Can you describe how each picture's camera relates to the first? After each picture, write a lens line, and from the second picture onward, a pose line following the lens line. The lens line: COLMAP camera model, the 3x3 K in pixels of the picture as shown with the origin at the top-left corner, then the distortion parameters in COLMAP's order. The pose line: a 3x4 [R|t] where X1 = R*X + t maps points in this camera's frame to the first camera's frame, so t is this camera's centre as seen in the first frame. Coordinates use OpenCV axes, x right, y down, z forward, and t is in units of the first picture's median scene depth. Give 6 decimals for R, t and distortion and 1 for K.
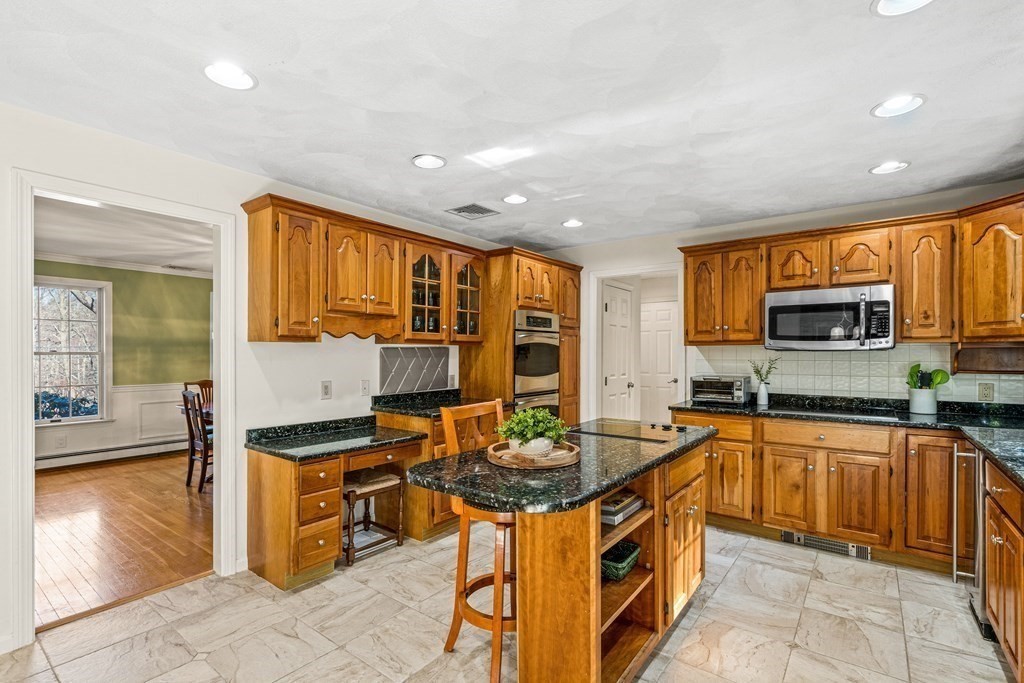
lens RADIAL K [[471.4, 0, 518.1], [0, 471.4, 356.0], [0, 0, 1]] dist [-0.001120, 0.000612]
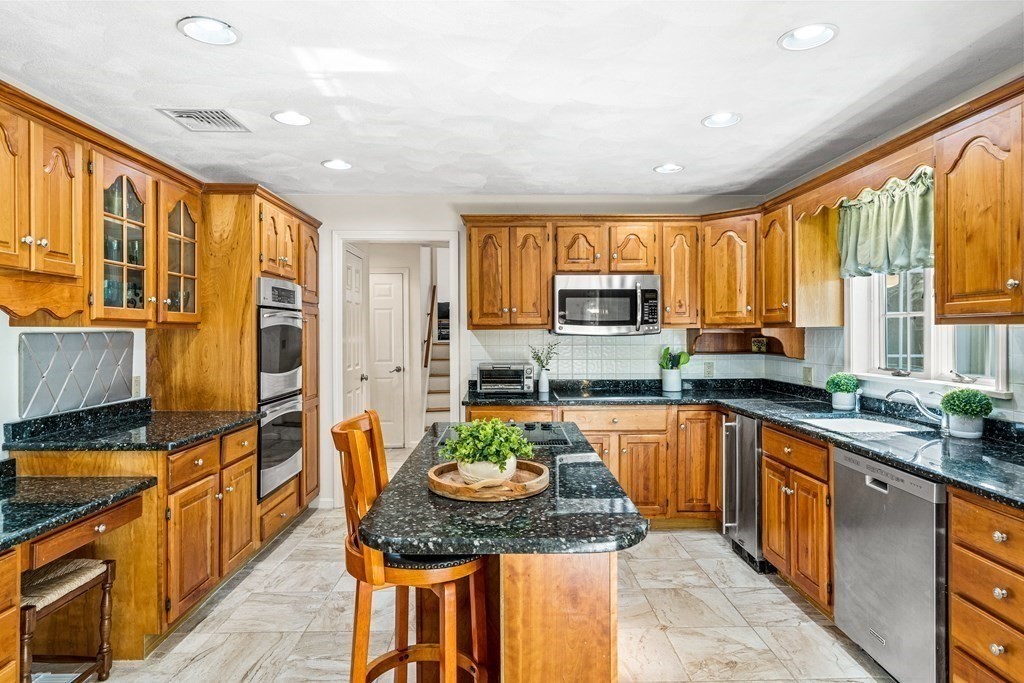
lens RADIAL K [[582.6, 0, 513.0], [0, 582.6, 339.8], [0, 0, 1]] dist [0.005502, 0.002558]
pose [[0.790353, -0.009738, 0.612574, -0.276054], [0.006560, 0.999951, 0.007433, -0.012362], [-0.612617, -0.001856, 0.790378, 0.126508]]
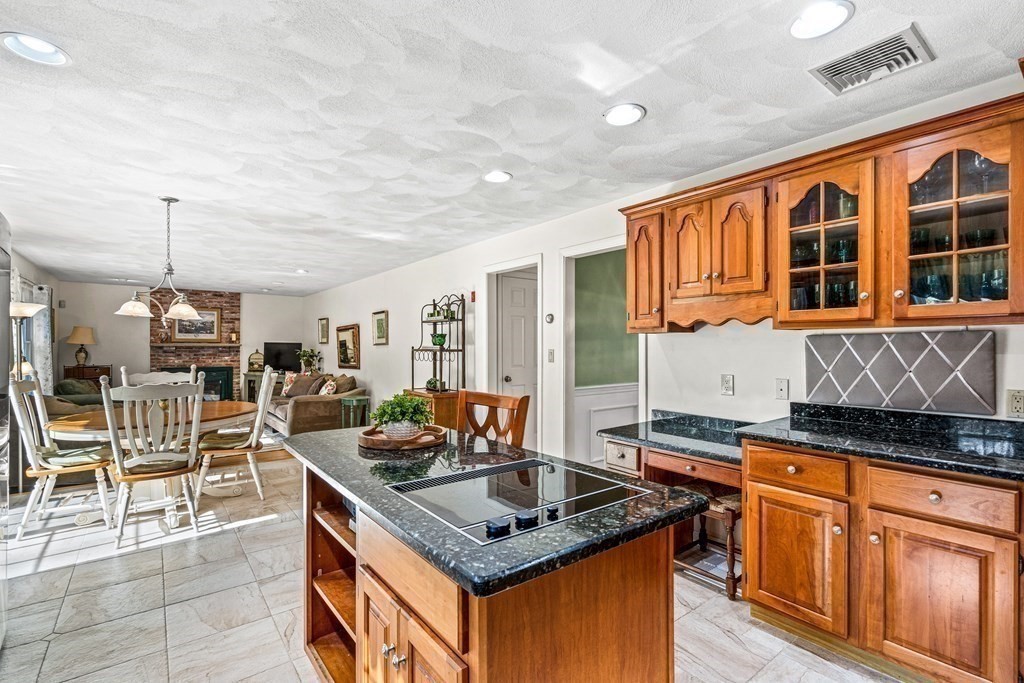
lens RADIAL K [[471.4, 0, 516.8], [0, 471.4, 343.6], [0, 0, 1]] dist [-0.001120, 0.000612]
pose [[-0.266908, -0.004661, -0.963711, 0.537871], [-0.007334, 0.999969, -0.002805, 0.000359], [0.963694, 0.006320, -0.266934, 0.829090]]
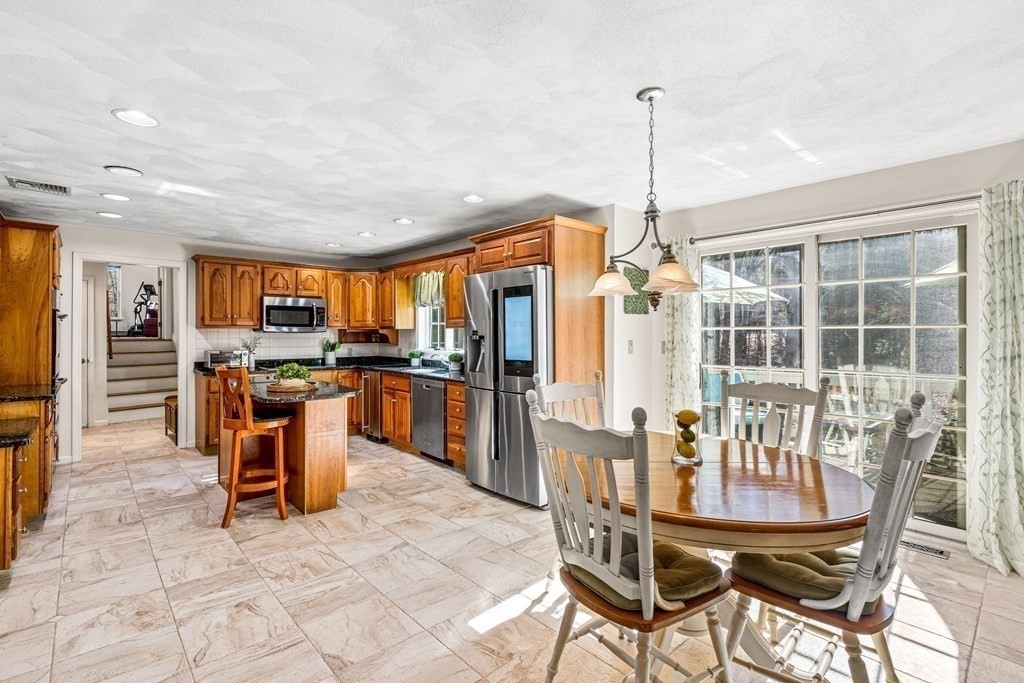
lens RADIAL K [[471.4, 0, 505.3], [0, 471.4, 335.4], [0, 0, 1]] dist [-0.001120, 0.000612]
pose [[0.201440, -0.002749, 0.979497, -0.913120], [0.002586, 0.999994, 0.002275, -0.002652], [-0.979497, 0.002074, 0.201446, -0.130058]]
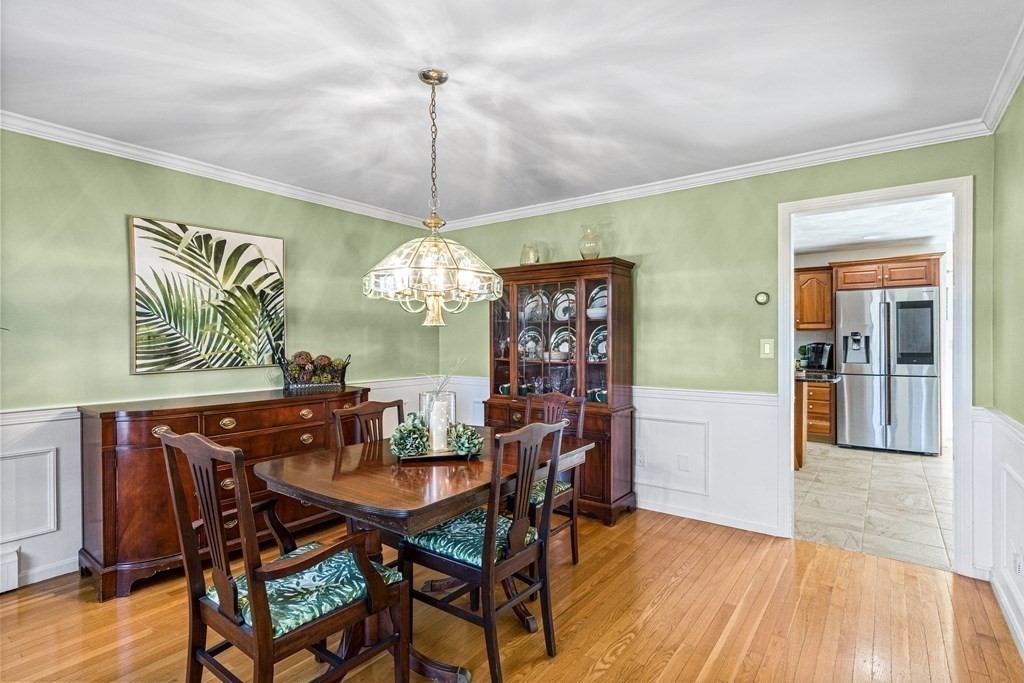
lens RADIAL K [[506.6, 0, 510.8], [0, 506.6, 345.1], [0, 0, 1]] dist [0.002470, 0.000316]
pose [[-0.000773, -0.005196, 0.999986, -1.487909], [0.008619, 0.999949, 0.005202, 0.010388], [-0.999963, 0.008622, -0.000728, 1.359252]]
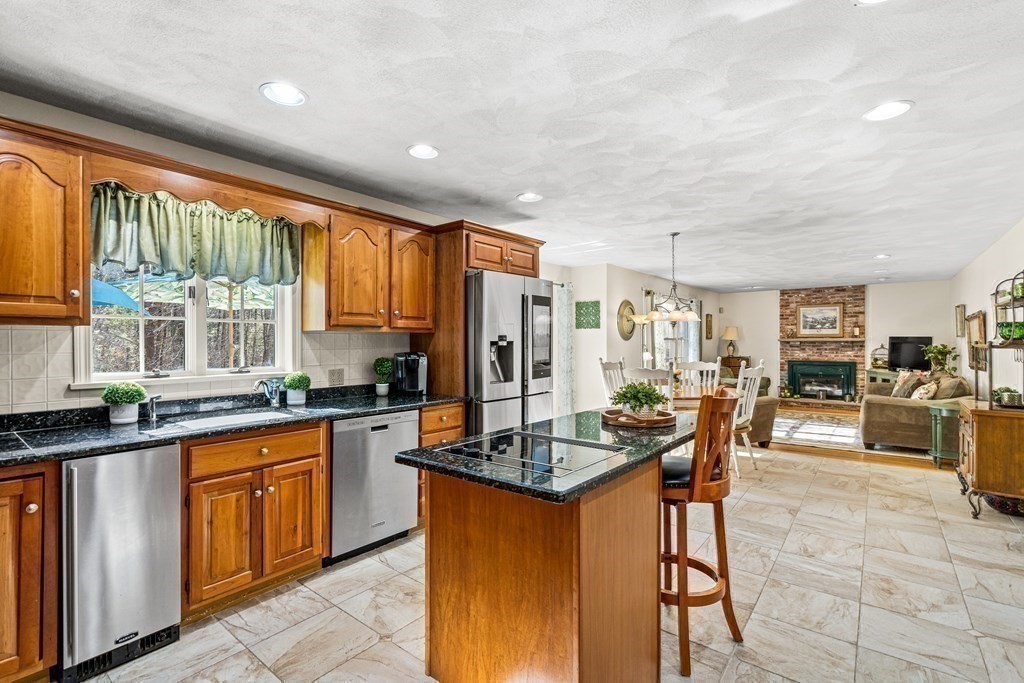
lens RADIAL K [[471.4, 0, 508.5], [0, 471.4, 341.8], [0, 0, 1]] dist [-0.001120, 0.000612]
pose [[-0.999489, 0.005215, 0.031522, 0.188266], [0.005436, 0.999961, 0.006945, -0.004936], [-0.031485, 0.007112, -0.999479, 1.243771]]
